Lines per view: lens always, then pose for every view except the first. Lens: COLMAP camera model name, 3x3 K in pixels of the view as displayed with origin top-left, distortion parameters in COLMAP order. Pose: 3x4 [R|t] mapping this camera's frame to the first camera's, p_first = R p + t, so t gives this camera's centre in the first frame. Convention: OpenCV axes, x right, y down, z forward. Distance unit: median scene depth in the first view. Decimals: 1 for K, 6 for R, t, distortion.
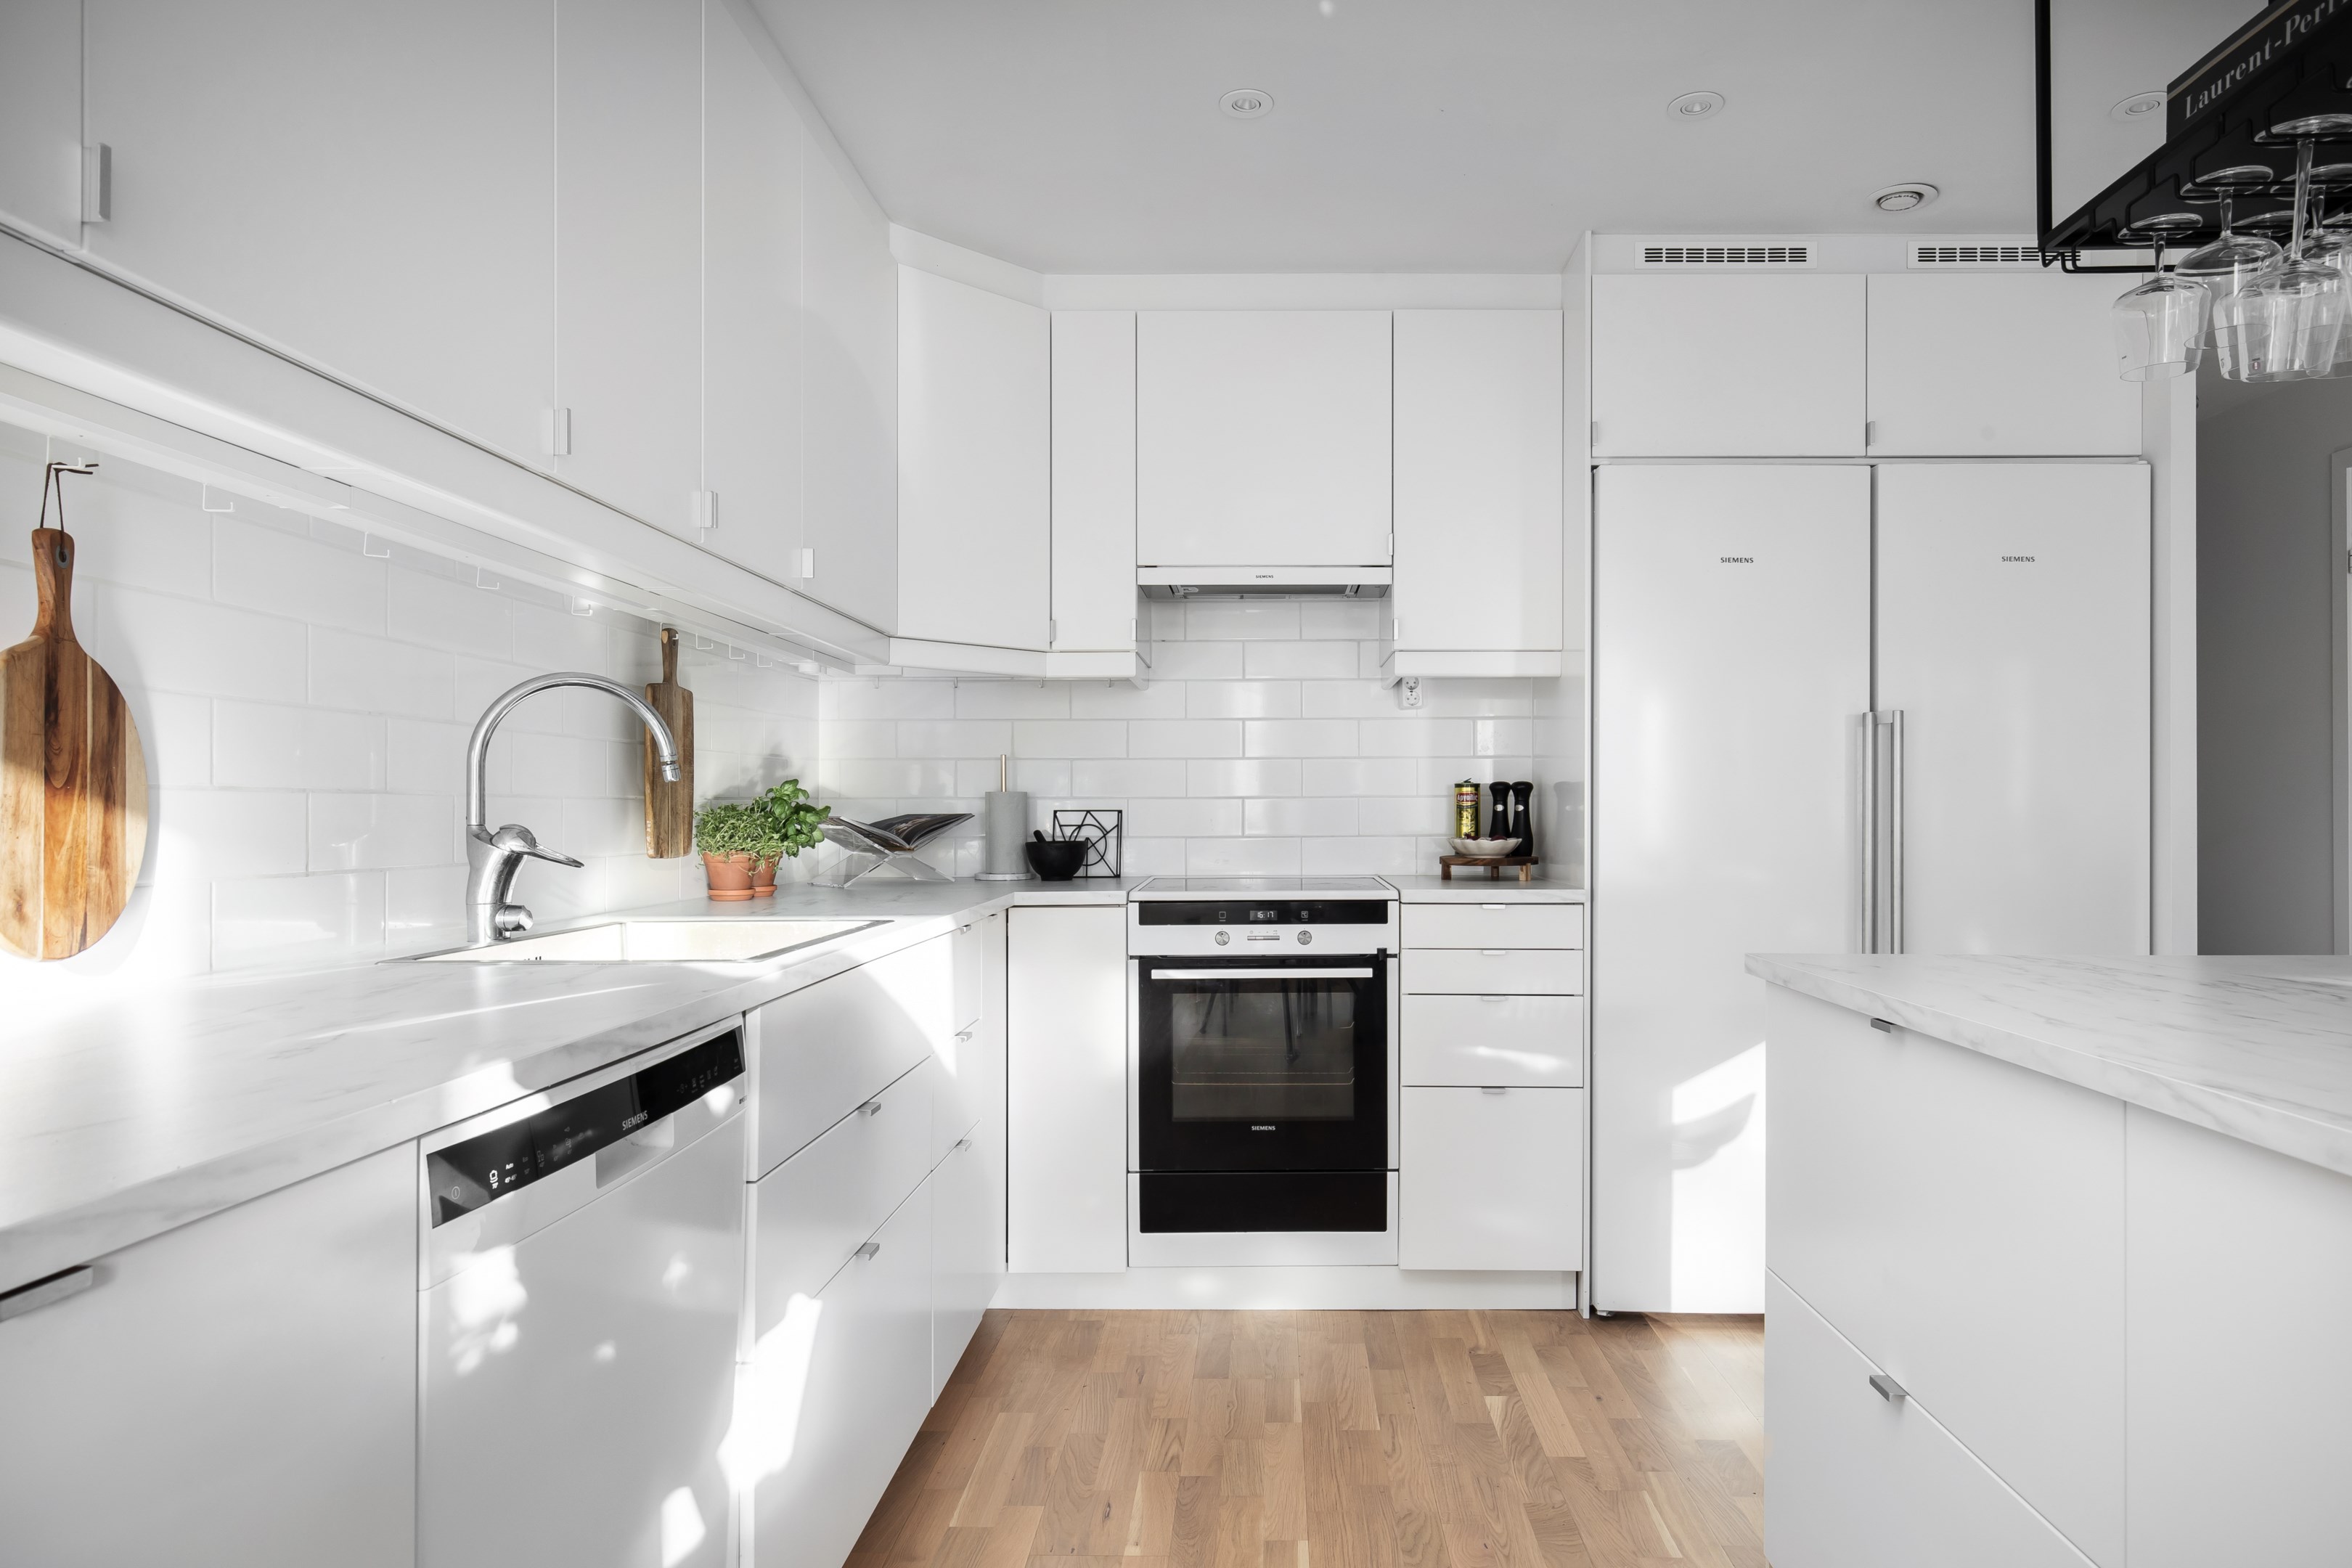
lens RADIAL K [[1363.7, 0, 1176.0], [0, 1363.7, 784.0], [0, 0, 1]] dist [0.018517, 0.000831]
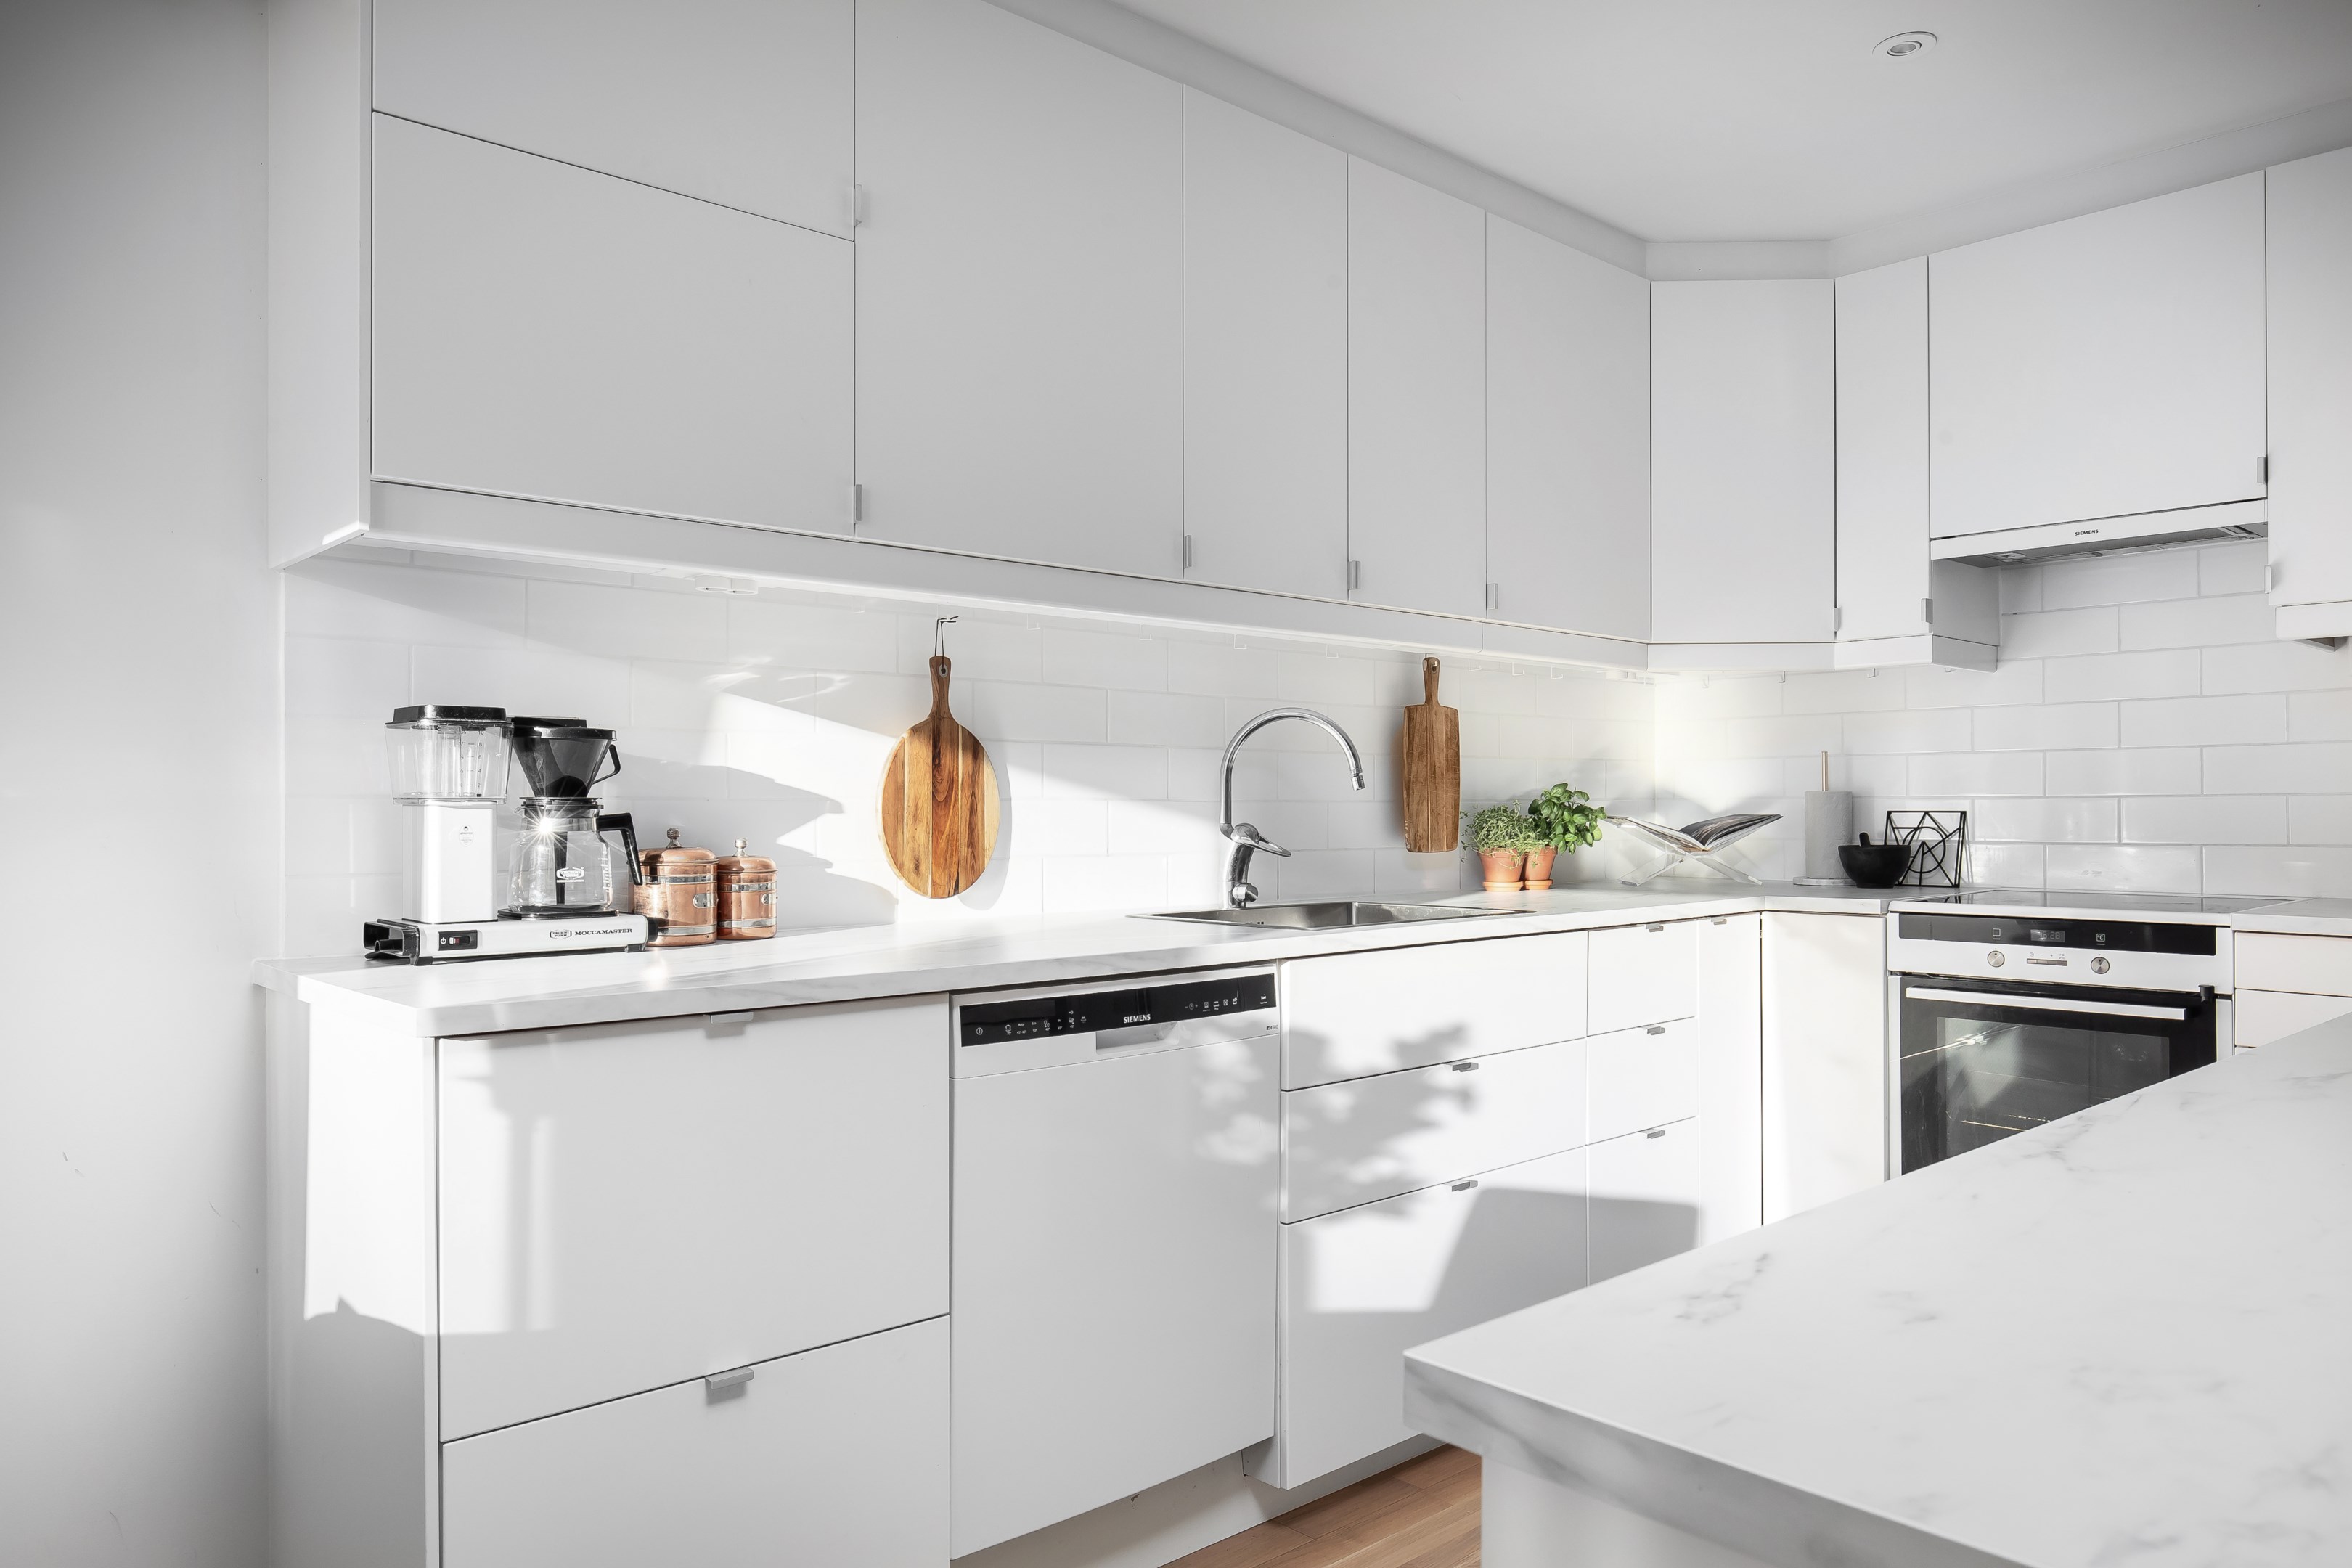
lens RADIAL K [[1589.0, 0, 1176.0], [0, 1589.0, 784.0], [0, 0, 1]] dist [-0.003053, 0.000360]
pose [[0.671825, -0.009500, -0.740649, 0.435802], [0.015089, 0.999886, 0.000861, -0.007868], [0.740556, -0.011754, 0.671892, -0.071470]]
